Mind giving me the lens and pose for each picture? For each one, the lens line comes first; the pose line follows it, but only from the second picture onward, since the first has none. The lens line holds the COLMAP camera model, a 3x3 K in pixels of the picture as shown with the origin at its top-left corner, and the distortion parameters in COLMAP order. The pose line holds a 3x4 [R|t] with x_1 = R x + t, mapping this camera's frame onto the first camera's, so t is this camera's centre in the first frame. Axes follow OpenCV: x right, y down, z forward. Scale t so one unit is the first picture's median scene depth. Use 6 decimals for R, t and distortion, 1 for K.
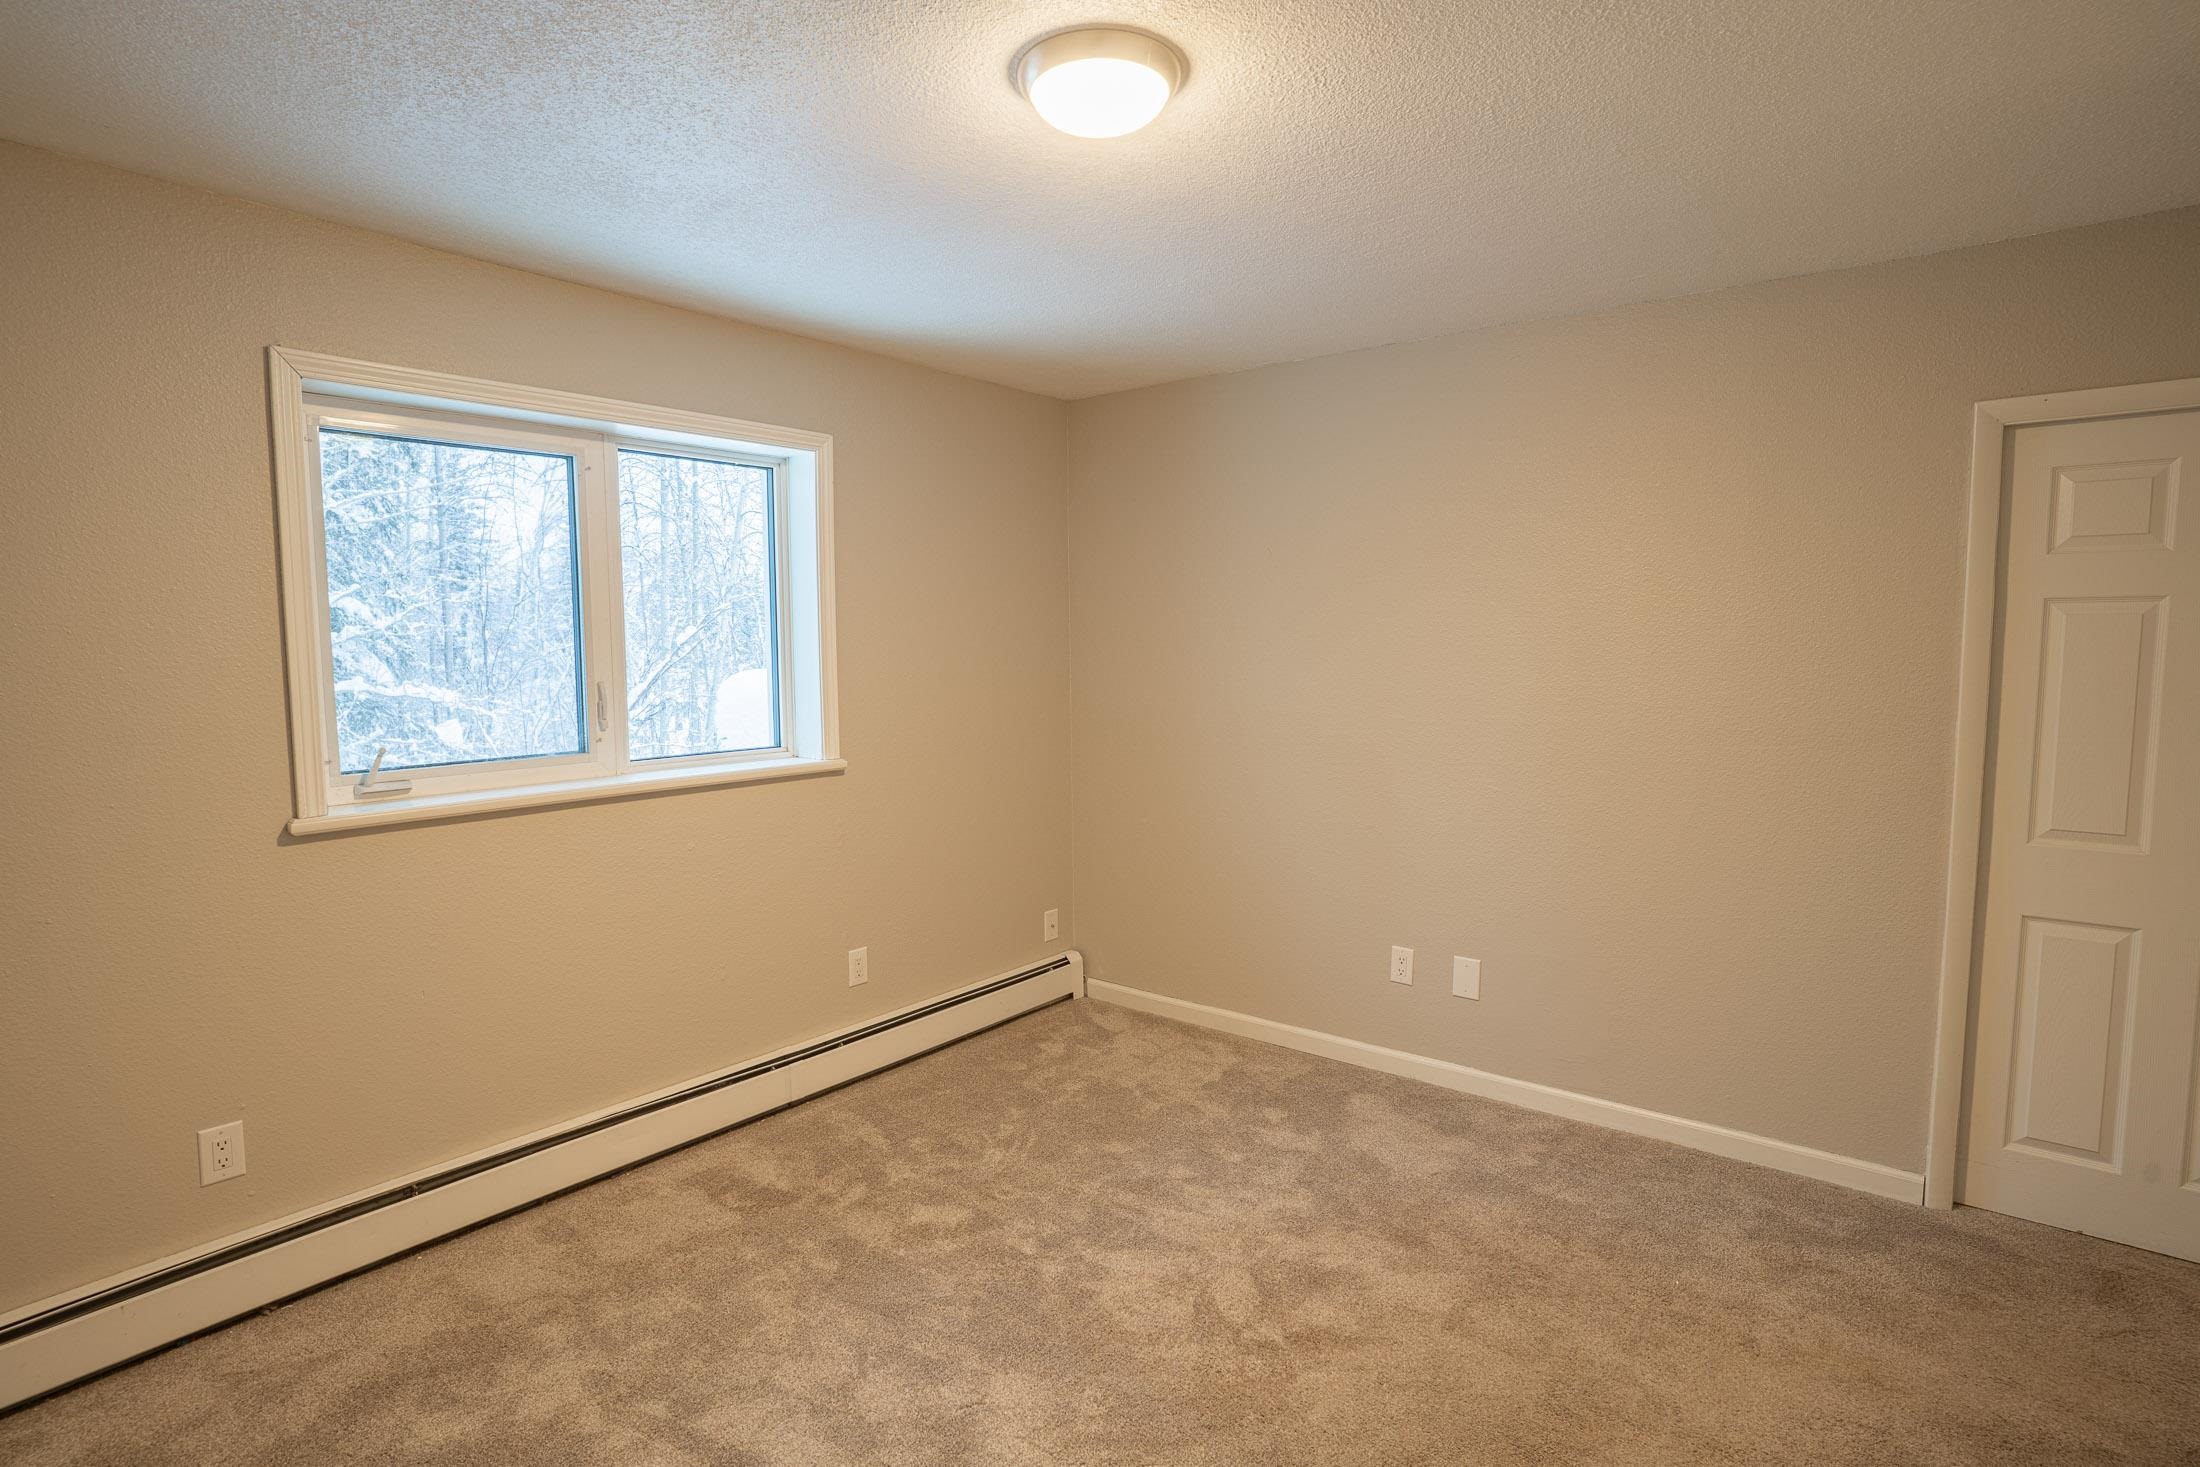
lens RADIAL K [[1080.8, 0, 1092.6], [0, 1080.8, 731.3], [0, 0, 1]] dist [-0.079817, 0.035908]
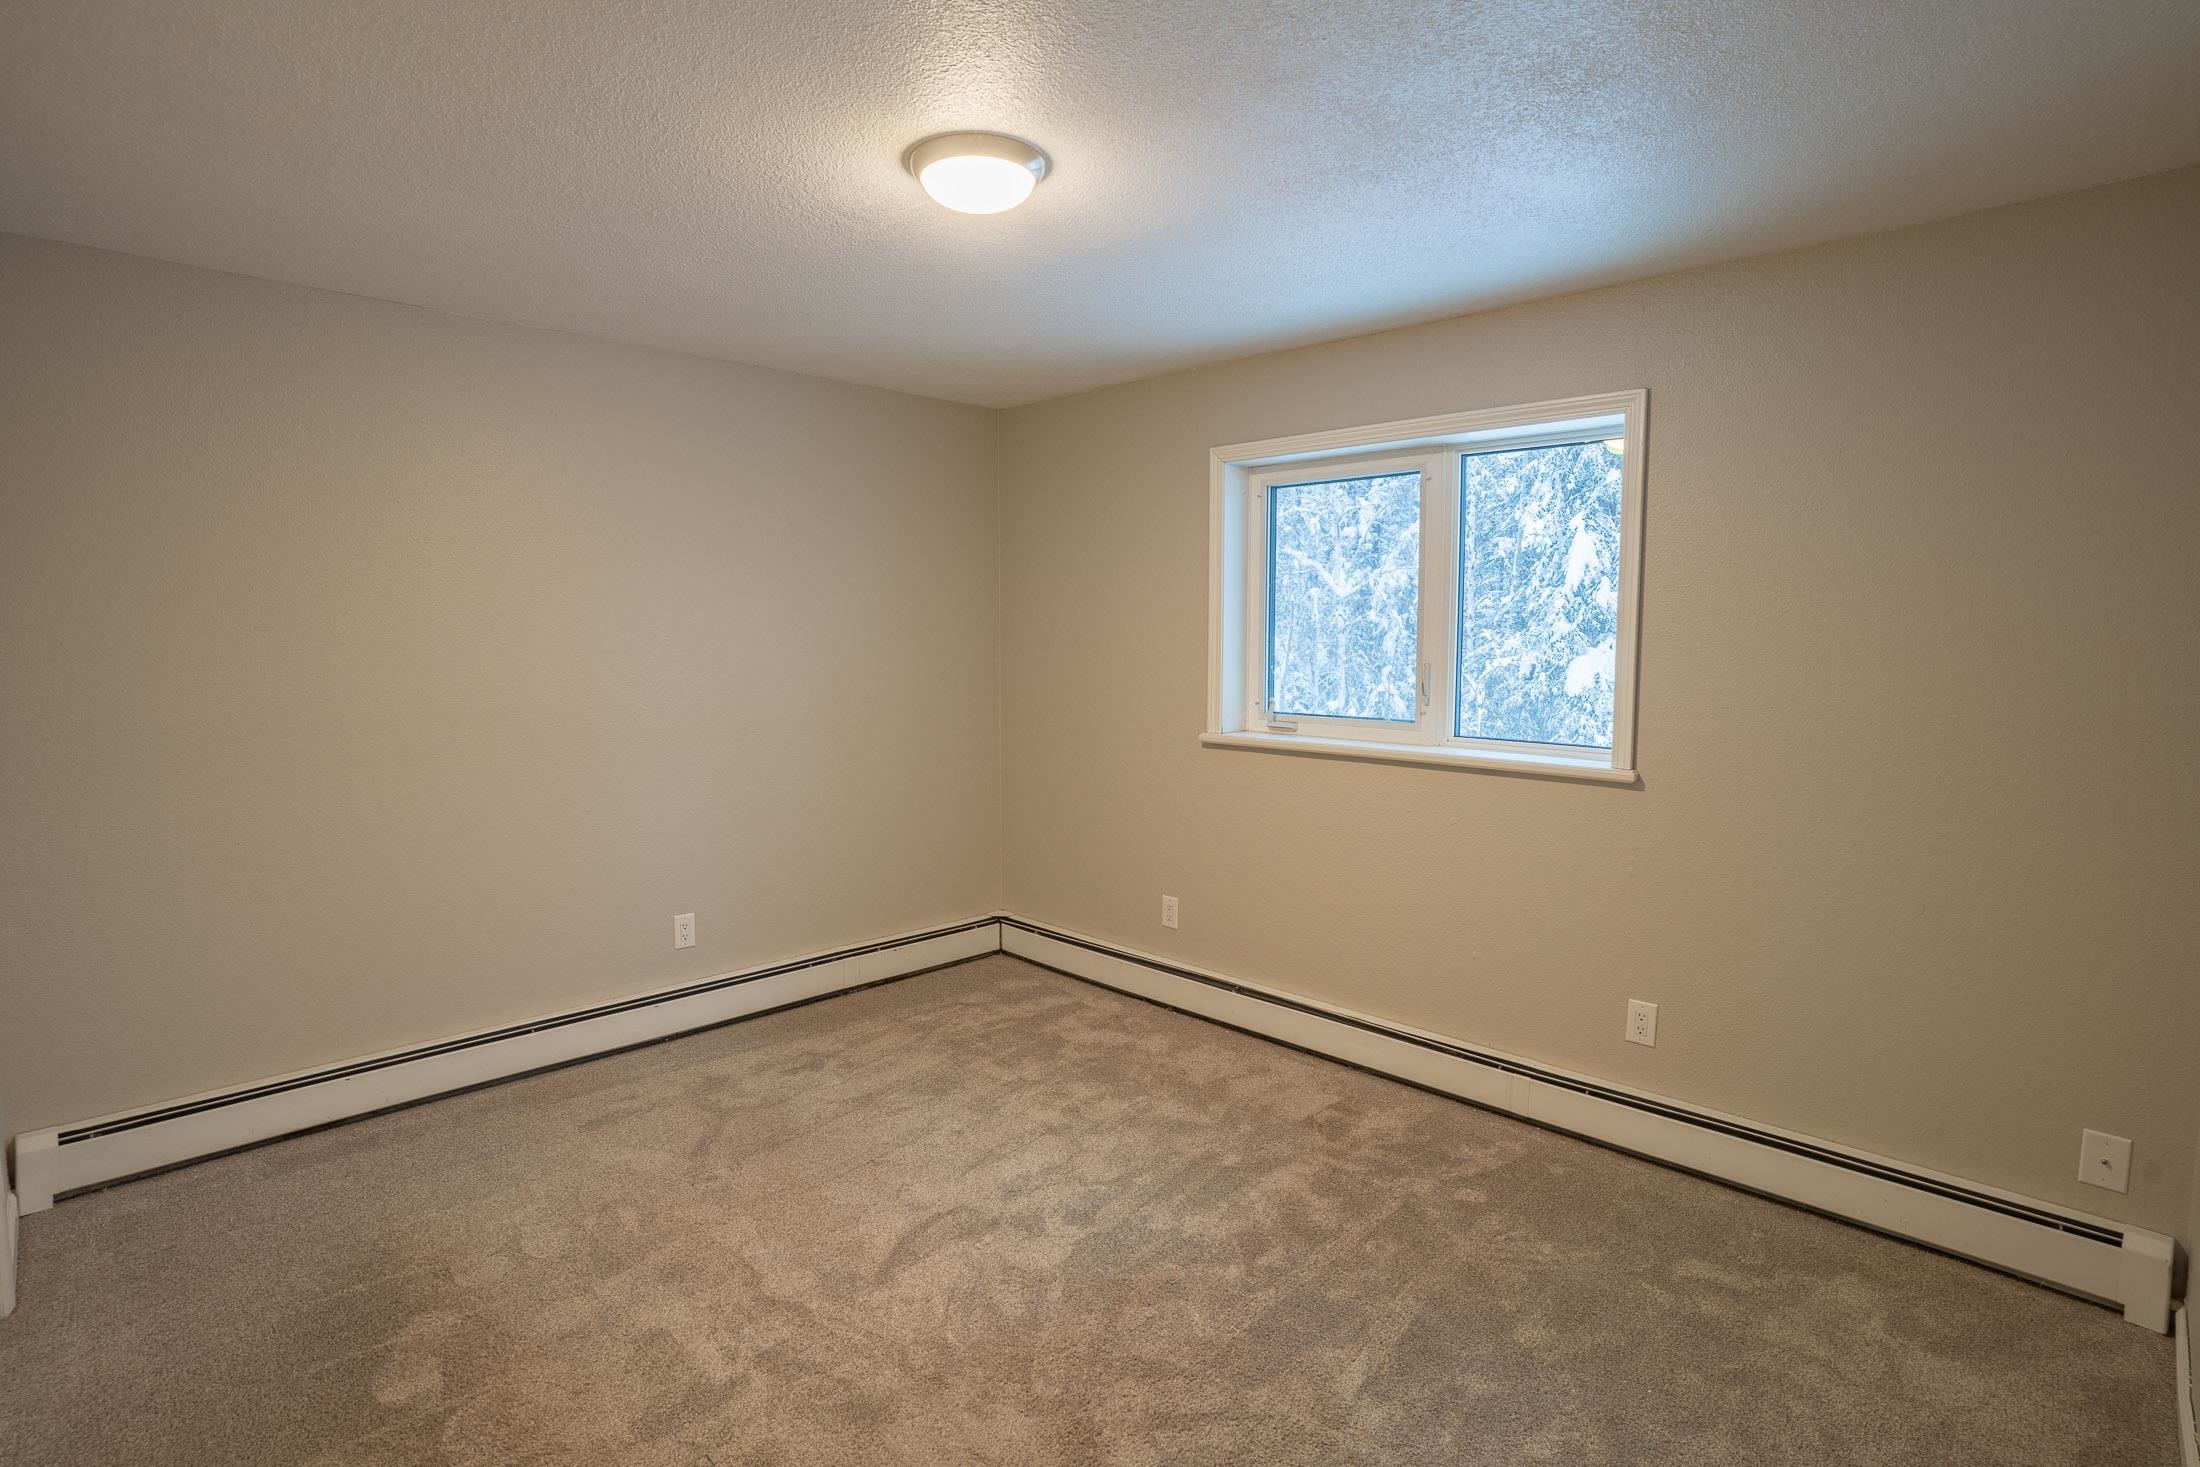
lens RADIAL K [[1080.8, 0, 1092.6], [0, 1080.8, 731.3], [0, 0, 1]] dist [-0.079817, 0.035908]
pose [[-0.100038, 0.099526, -0.989993, 0.730385], [-0.087117, 0.990287, 0.108359, -0.067497], [0.991162, 0.097085, -0.090396, 0.747218]]
